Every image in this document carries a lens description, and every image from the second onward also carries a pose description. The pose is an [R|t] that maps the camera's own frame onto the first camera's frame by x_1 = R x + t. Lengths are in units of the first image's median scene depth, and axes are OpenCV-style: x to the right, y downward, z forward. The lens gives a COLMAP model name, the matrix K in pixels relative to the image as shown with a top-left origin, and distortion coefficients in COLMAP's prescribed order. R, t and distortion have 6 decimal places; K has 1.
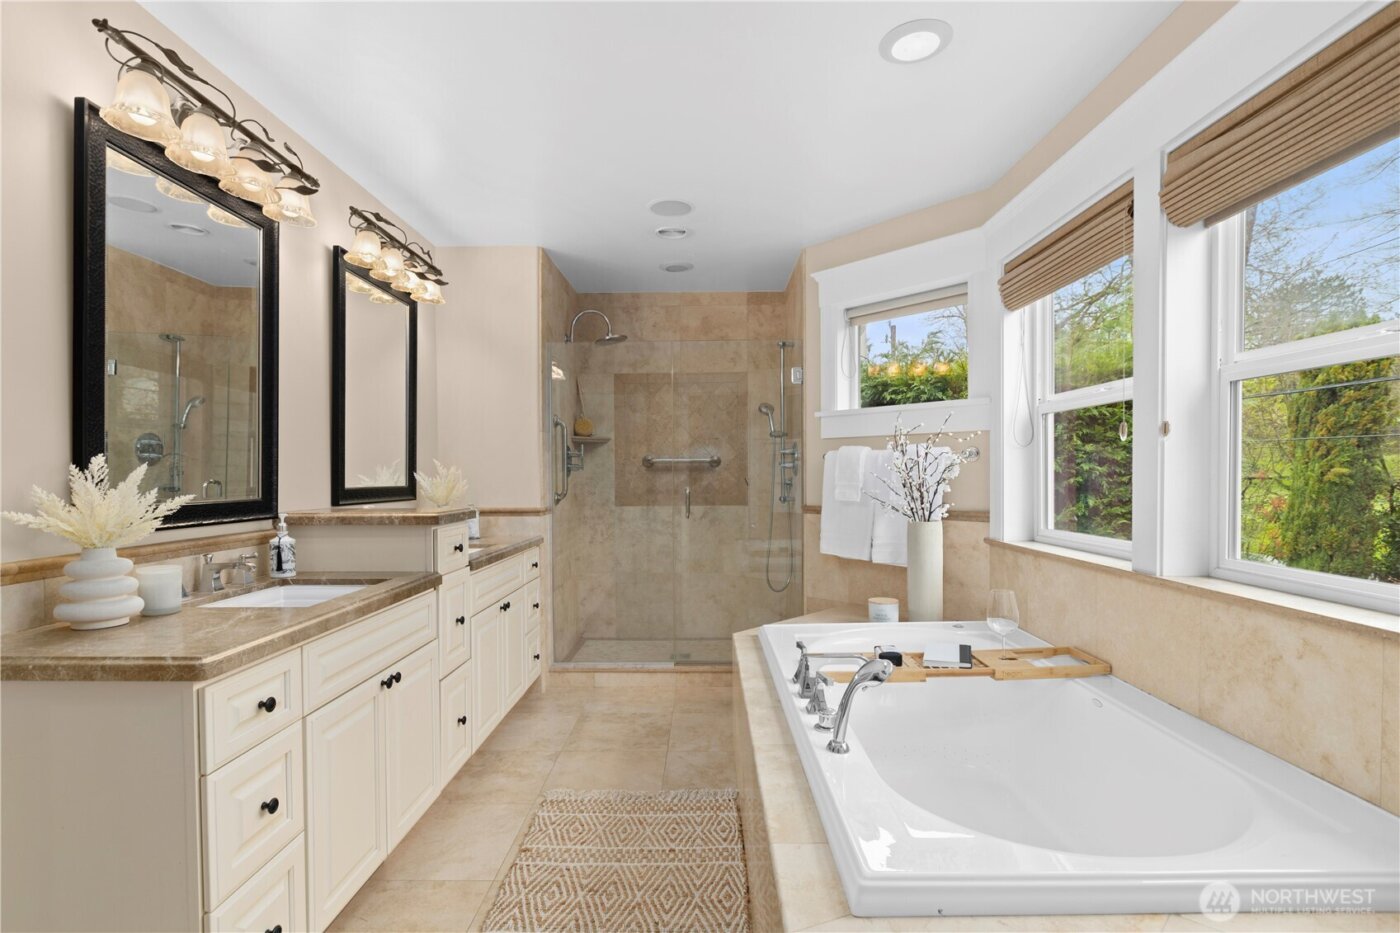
lens RADIAL K [[674.7, 0, 700.6], [0, 674.7, 476.7], [0, 0, 1]] dist [-0.000042, -0.000095]
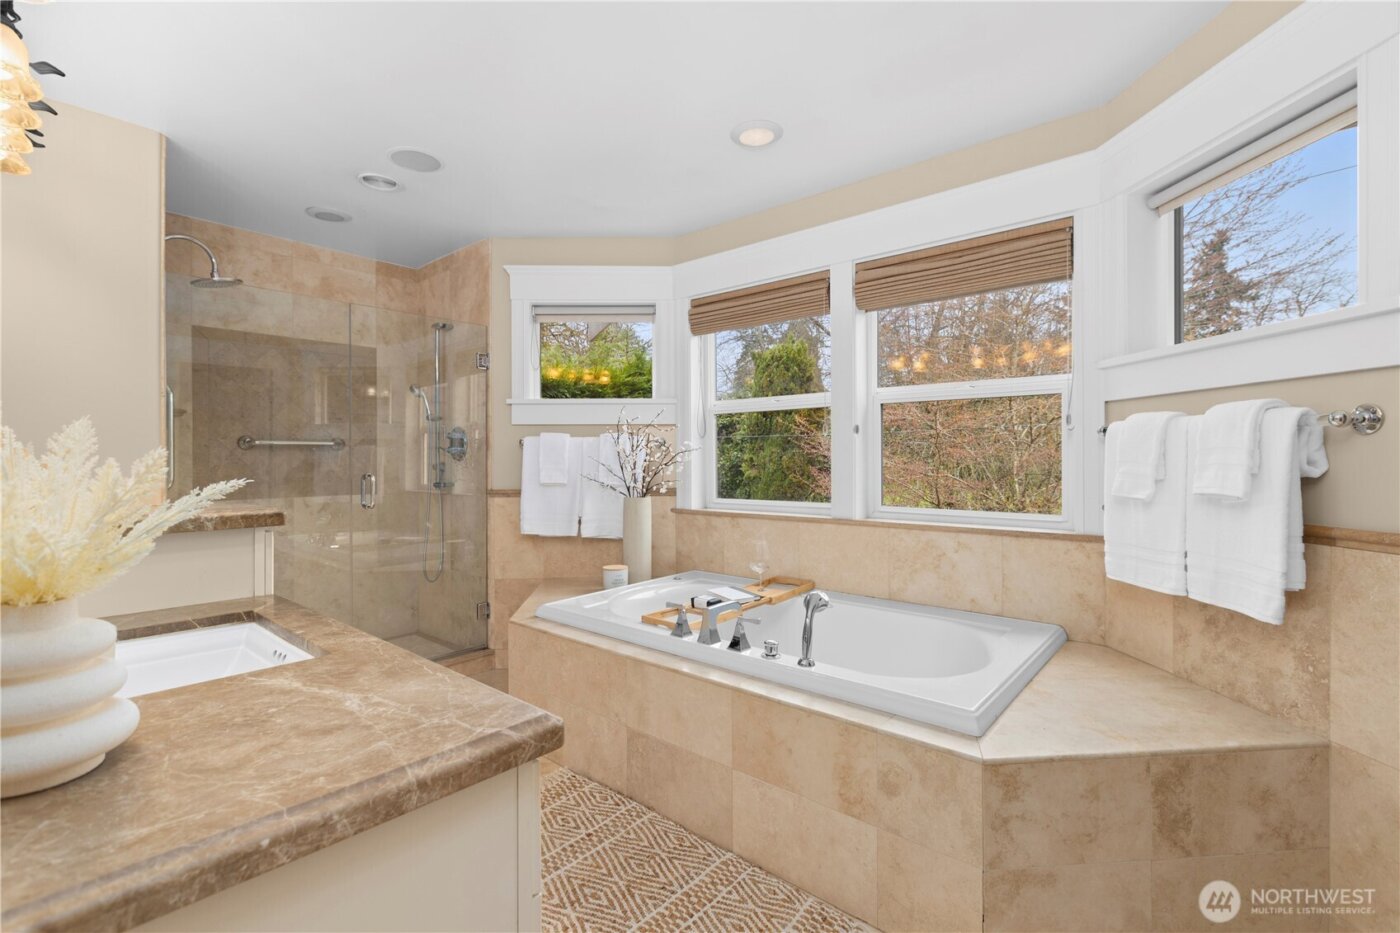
lens RADIAL K [[622.5, 0, 697.8], [0, 622.5, 457.6], [0, 0, 1]] dist [-0.002714, 0.000314]
pose [[0.651936, 0.005198, 0.758256, -0.374800], [0.005306, 0.999921, -0.011416, 0.006962], [-0.758255, 0.011465, 0.651857, 0.163041]]
